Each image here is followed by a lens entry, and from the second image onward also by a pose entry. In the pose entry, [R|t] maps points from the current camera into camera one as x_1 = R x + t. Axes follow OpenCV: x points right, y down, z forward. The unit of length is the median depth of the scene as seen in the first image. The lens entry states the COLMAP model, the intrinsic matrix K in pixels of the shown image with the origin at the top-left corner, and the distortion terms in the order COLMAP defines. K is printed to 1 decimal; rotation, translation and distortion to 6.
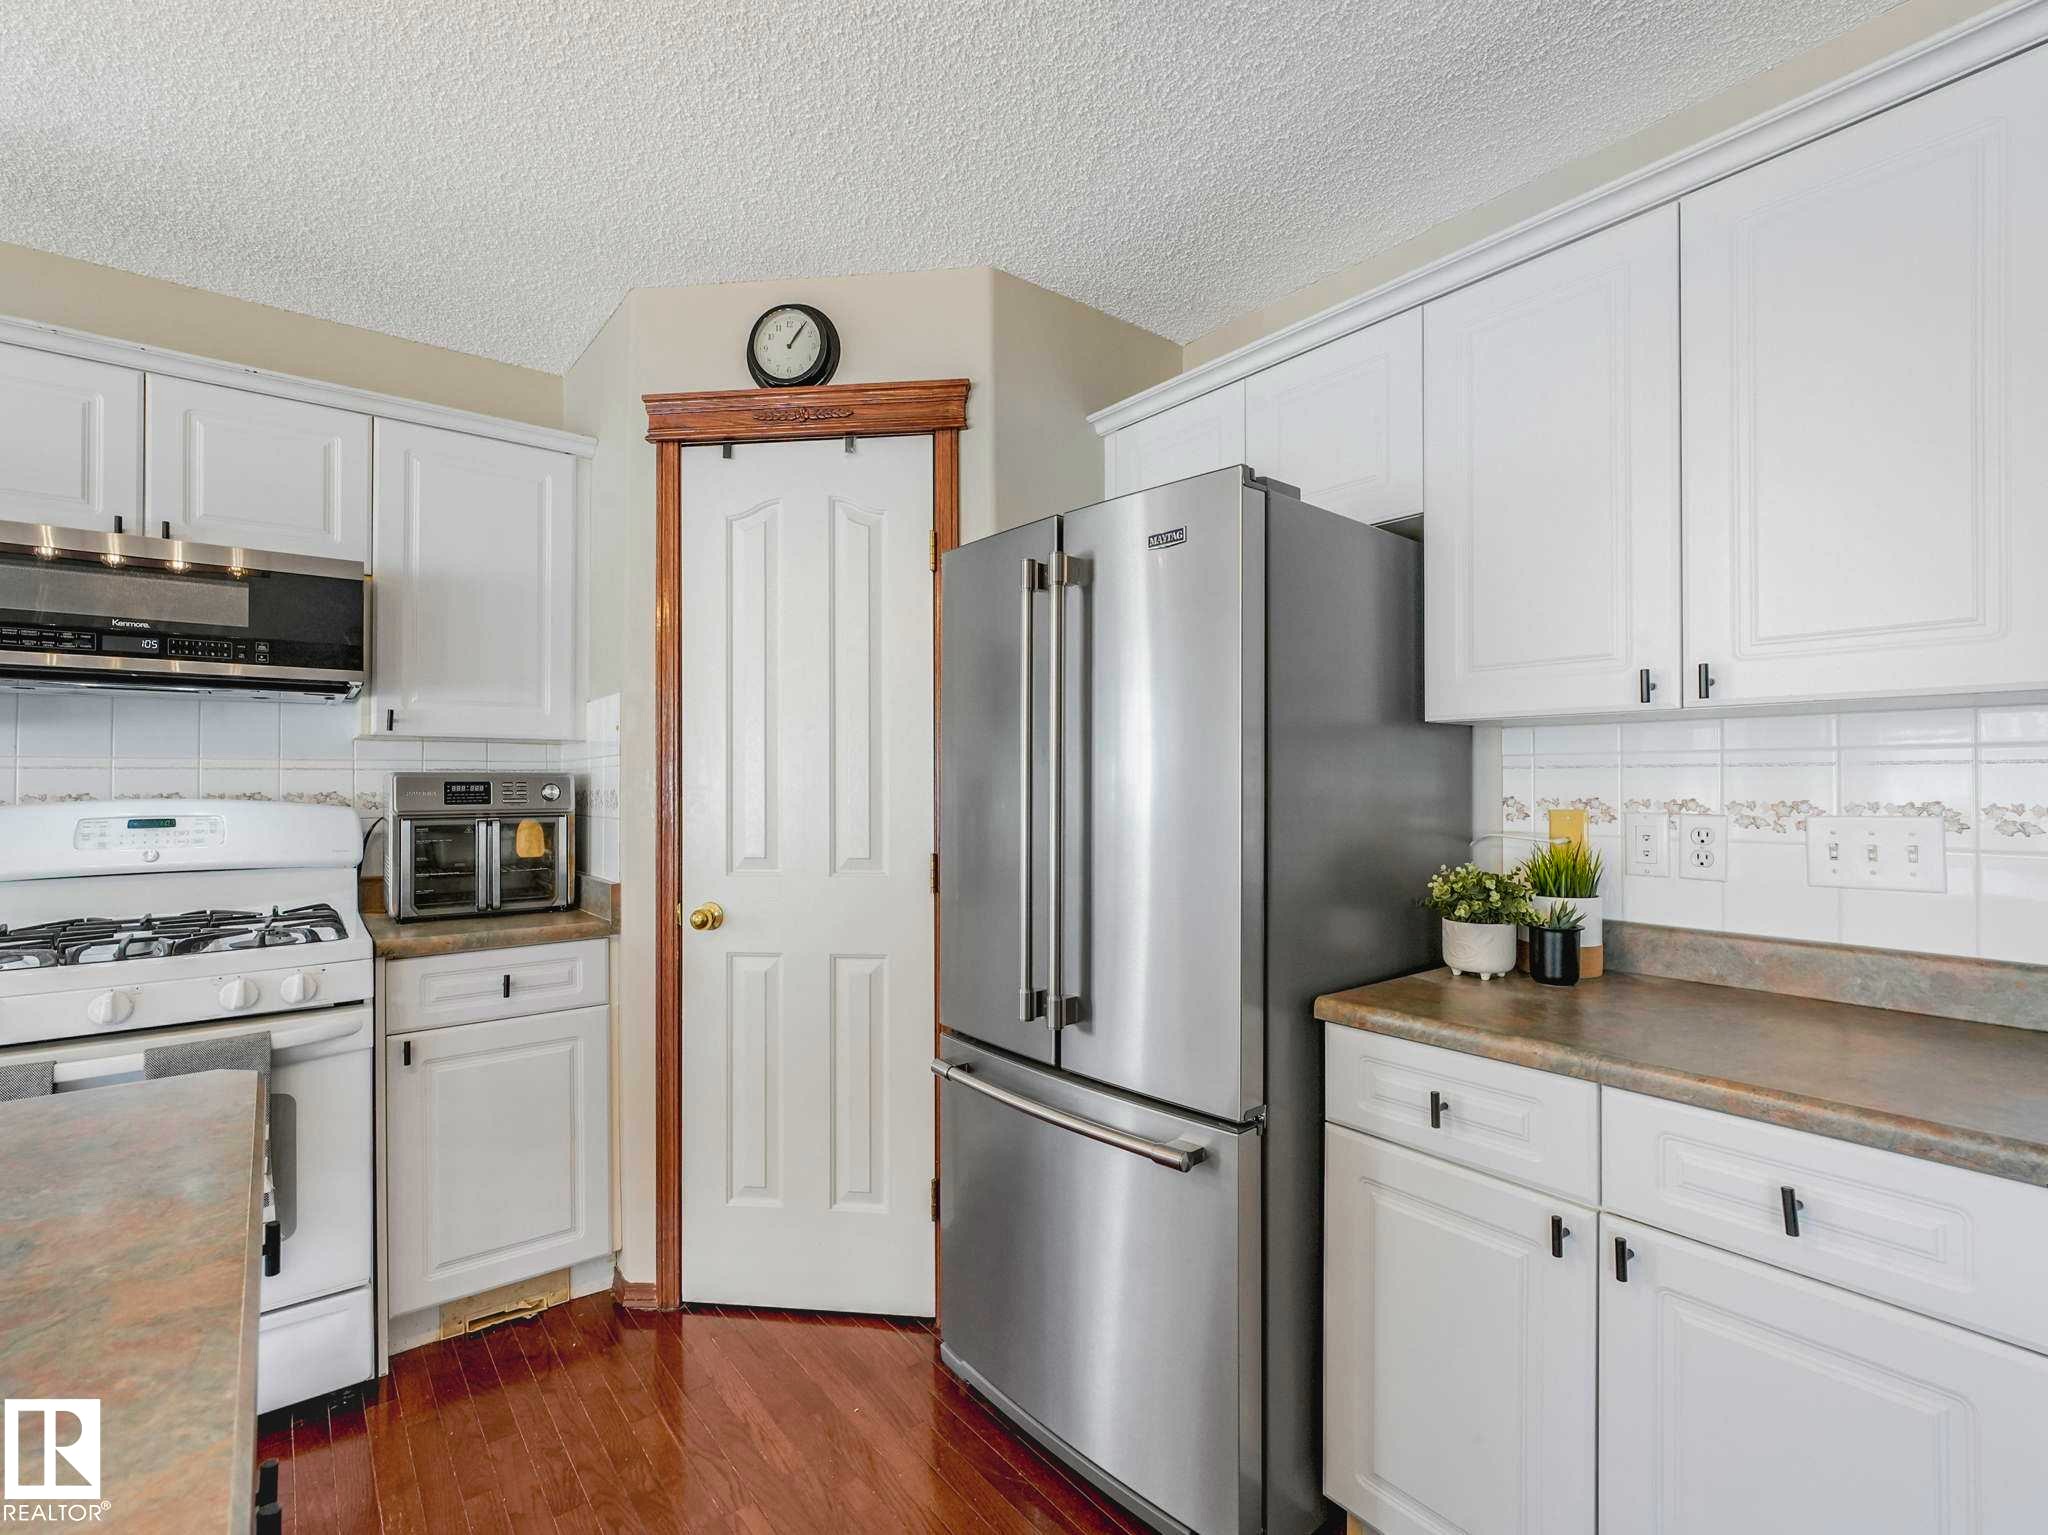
lens RADIAL K [[947.0, 0, 1001.6], [0, 947.0, 774.5], [0, 0, 1]] dist [-0.004374, 0.002671]
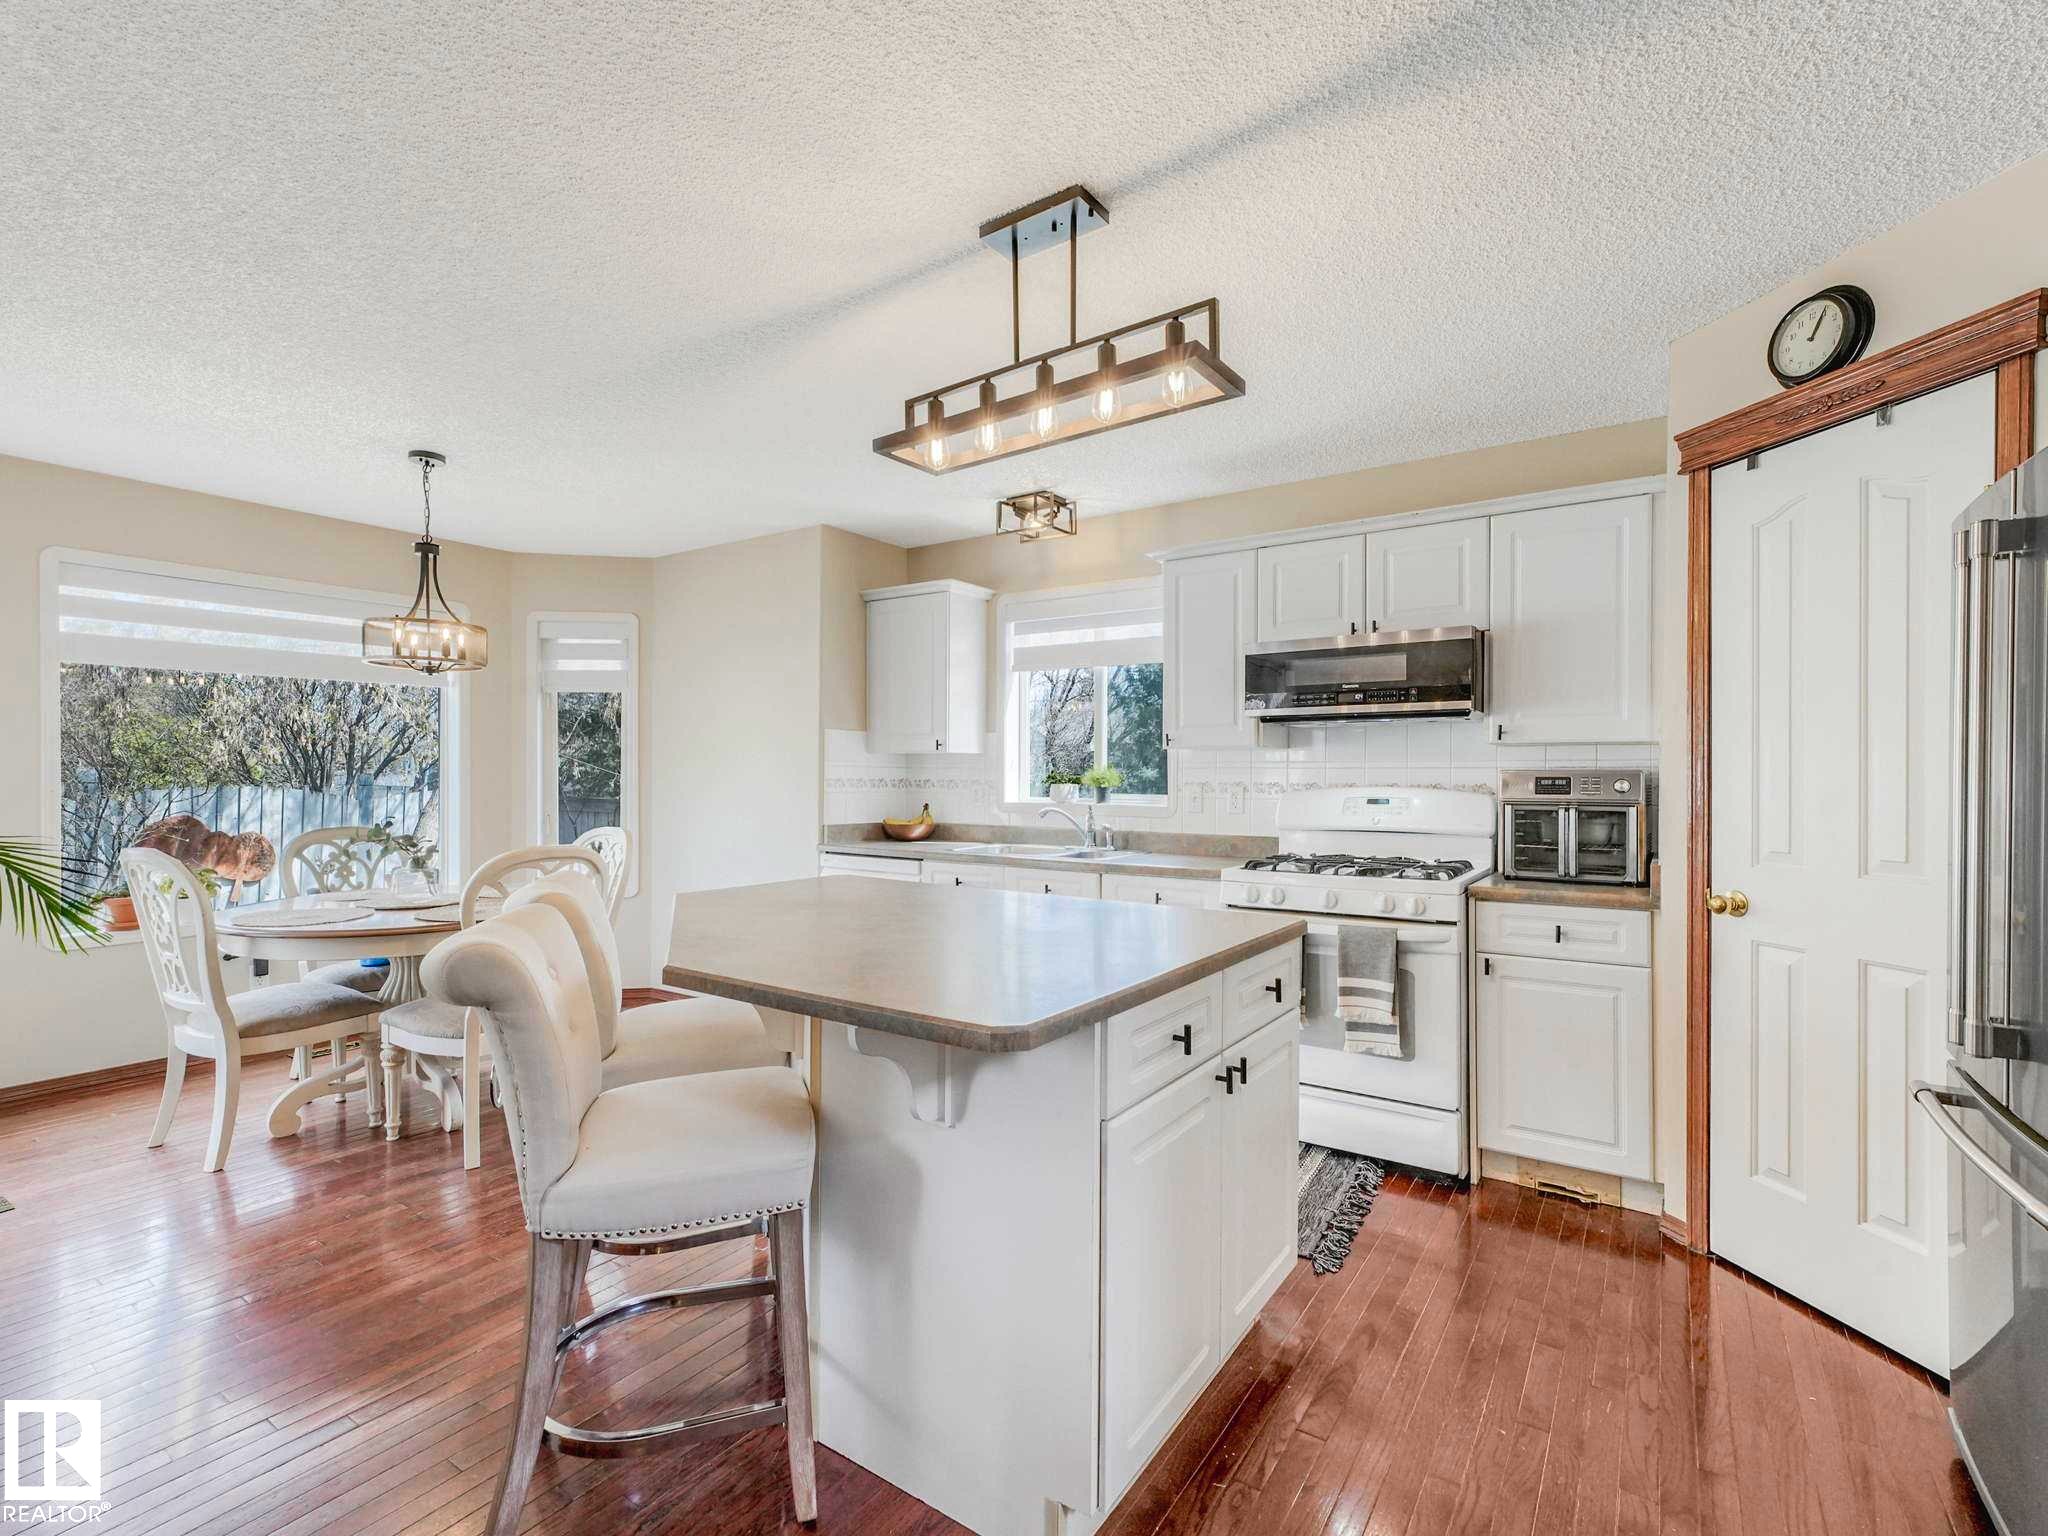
lens RADIAL K [[947.0, 0, 1026.9], [0, 947.0, 780.5], [0, 0, 1]] dist [-0.004374, 0.002671]
pose [[0.310516, 0.007016, -0.950542, 0.463852], [0.007553, 0.999923, 0.009848, -0.006081], [0.950538, -0.010238, 0.310439, -0.093140]]
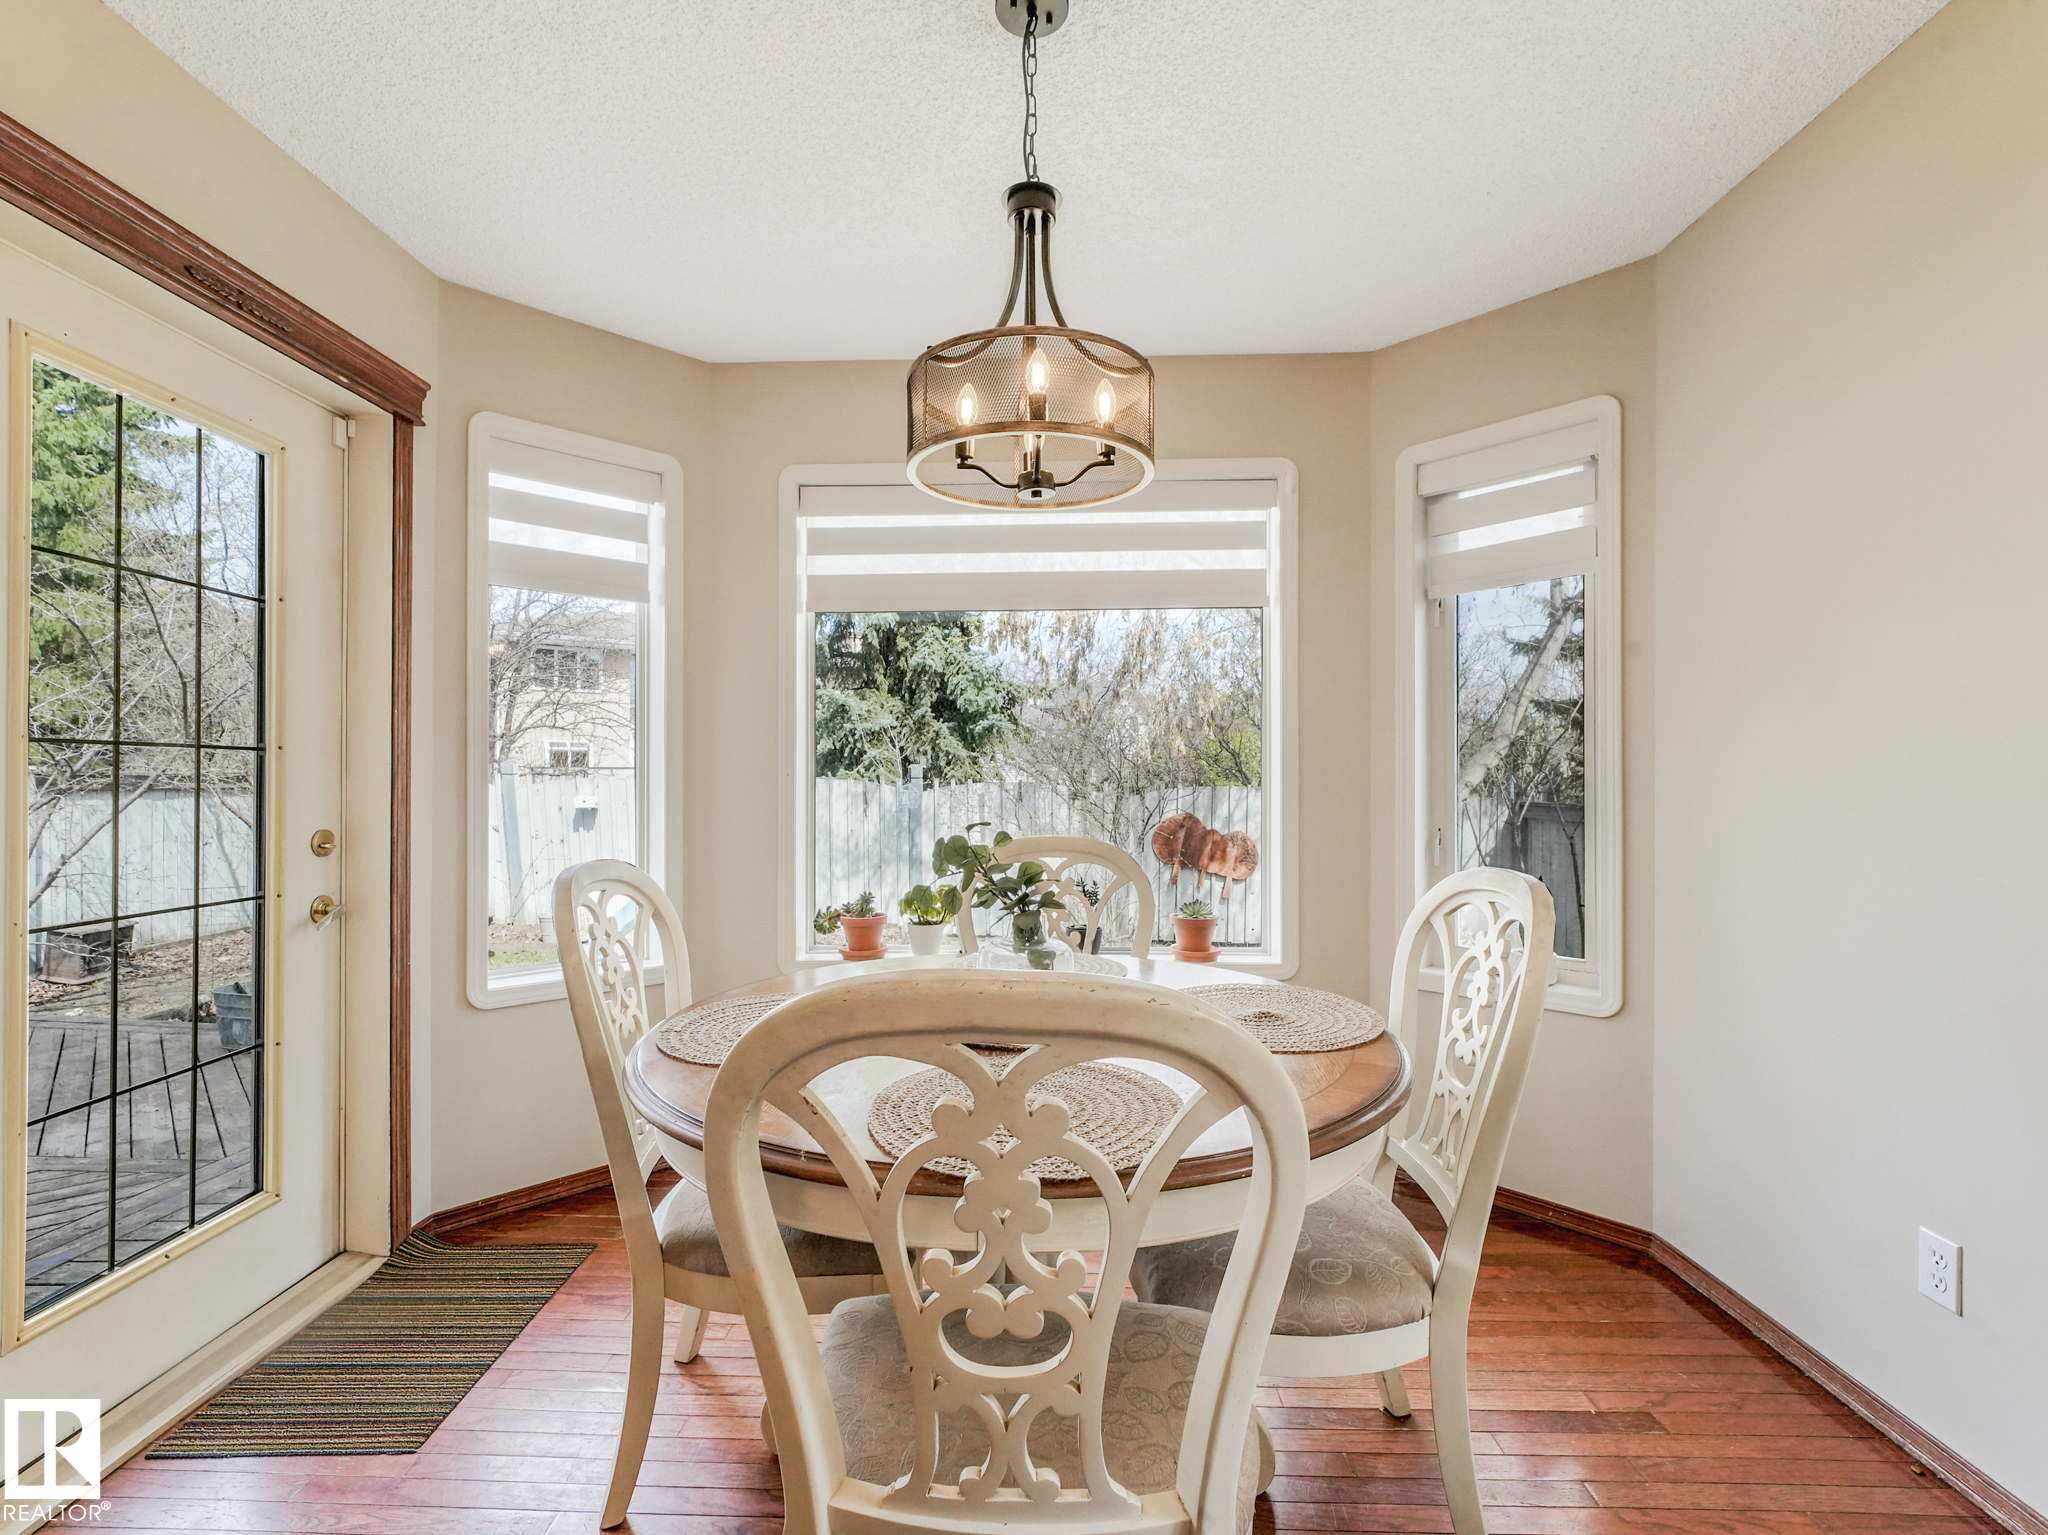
lens RADIAL K [[939.9, 0, 1022.6], [0, 939.9, 759.5], [0, 0, 1]] dist [0.012025, 0.000292]
pose [[-0.634338, -0.017424, -0.772859, -0.789586], [0.008269, 0.999536, -0.029321, 0.034798], [0.773012, -0.024990, -0.633900, -0.131986]]
